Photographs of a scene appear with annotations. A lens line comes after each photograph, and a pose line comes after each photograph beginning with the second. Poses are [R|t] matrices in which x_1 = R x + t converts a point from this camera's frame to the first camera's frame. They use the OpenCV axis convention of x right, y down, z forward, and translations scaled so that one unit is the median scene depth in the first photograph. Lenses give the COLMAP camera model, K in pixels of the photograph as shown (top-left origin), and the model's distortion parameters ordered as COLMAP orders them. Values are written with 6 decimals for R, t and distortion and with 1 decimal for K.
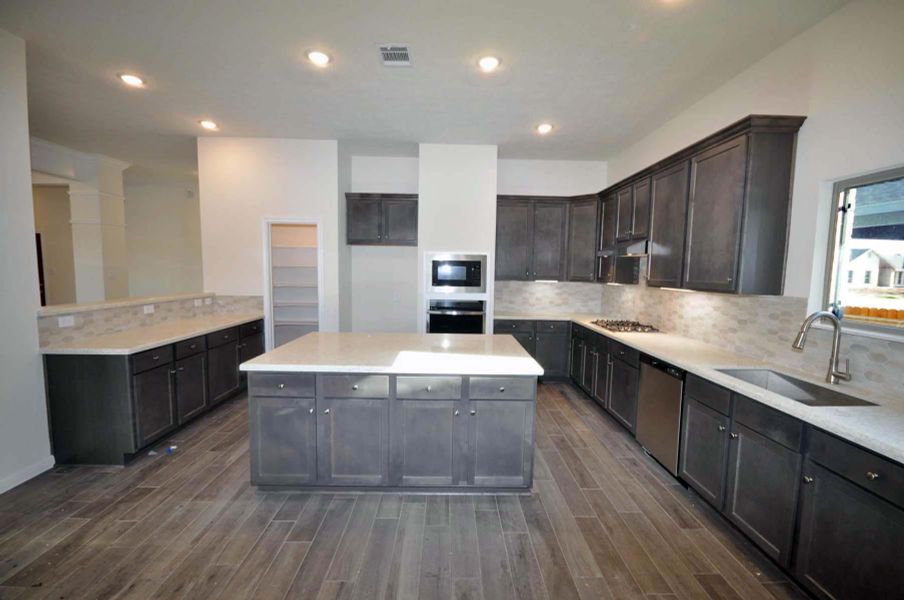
lens RADIAL K [[401.3, 0, 455.0], [0, 401.3, 303.4], [0, 0, 1]] dist [0.000428, -0.001070]
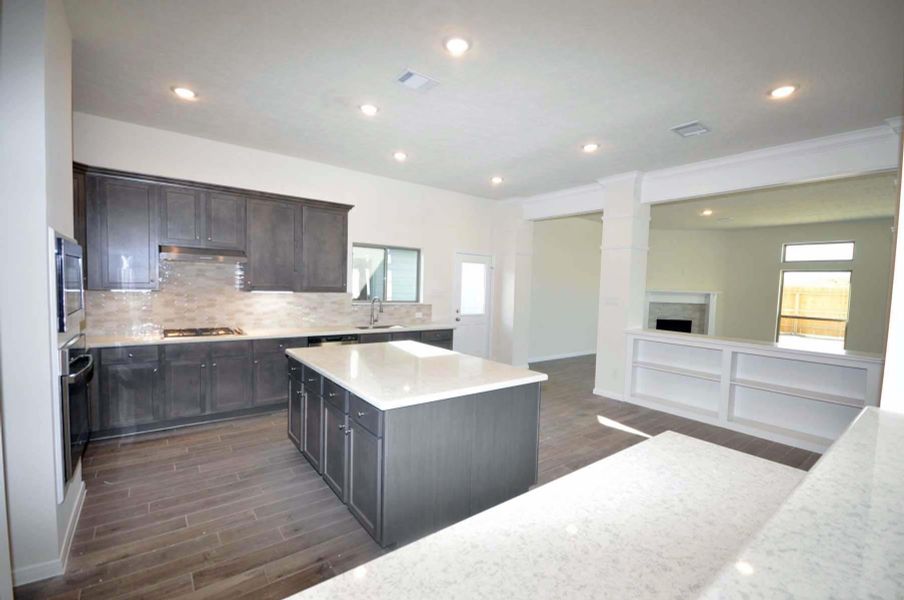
lens RADIAL K [[401.3, 0, 457.2], [0, 401.3, 303.0], [0, 0, 1]] dist [0.000428, -0.001070]
pose [[-0.589687, -0.077874, 0.803869, -0.757967], [0.028845, 0.992675, 0.117324, -0.117859], [-0.807116, 0.092372, -0.583121, 1.099218]]
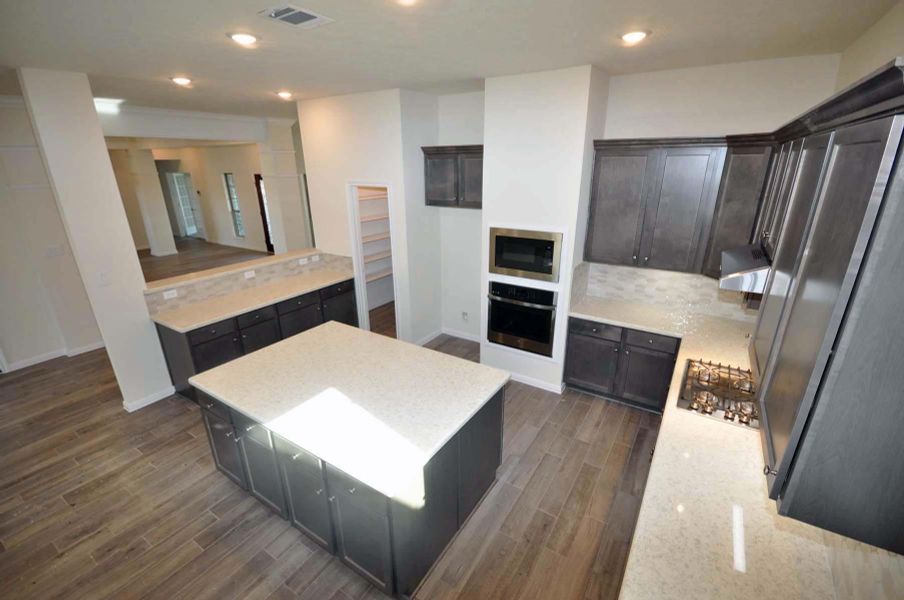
lens RADIAL K [[401.3, 0, 453.3], [0, 401.3, 304.4], [0, 0, 1]] dist [0.000428, -0.001070]
pose [[0.829995, 0.164949, -0.532822, 0.393481], [-0.025418, 0.965465, 0.259291, -0.217082], [0.557191, -0.201667, 0.805524, 0.326379]]
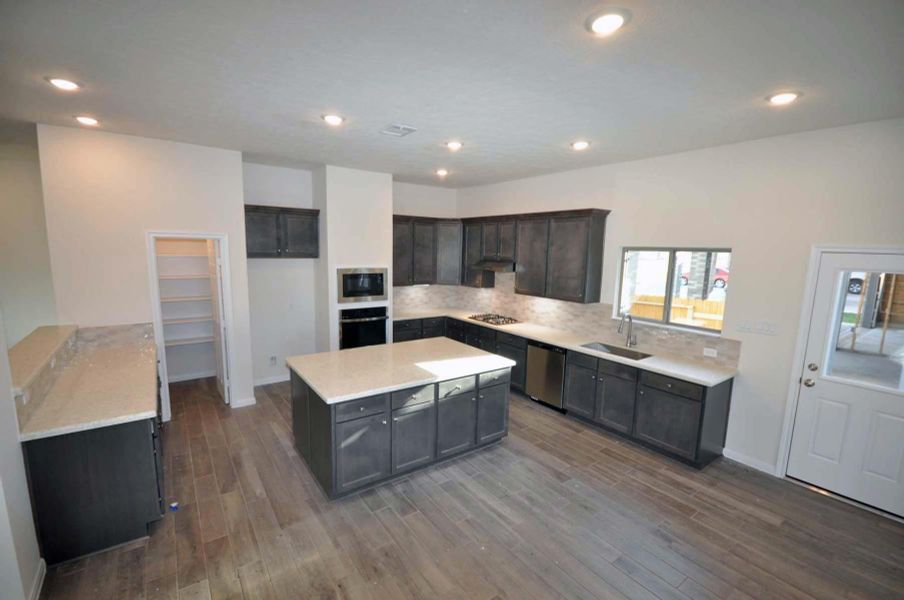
lens RADIAL K [[401.3, 0, 458.3], [0, 401.3, 303.5], [0, 0, 1]] dist [0.000428, -0.001070]
pose [[0.814562, -0.078114, 0.574793, -0.525024], [0.039294, 0.996046, 0.079677, -0.123063], [-0.578744, -0.042316, 0.814410, -0.100174]]
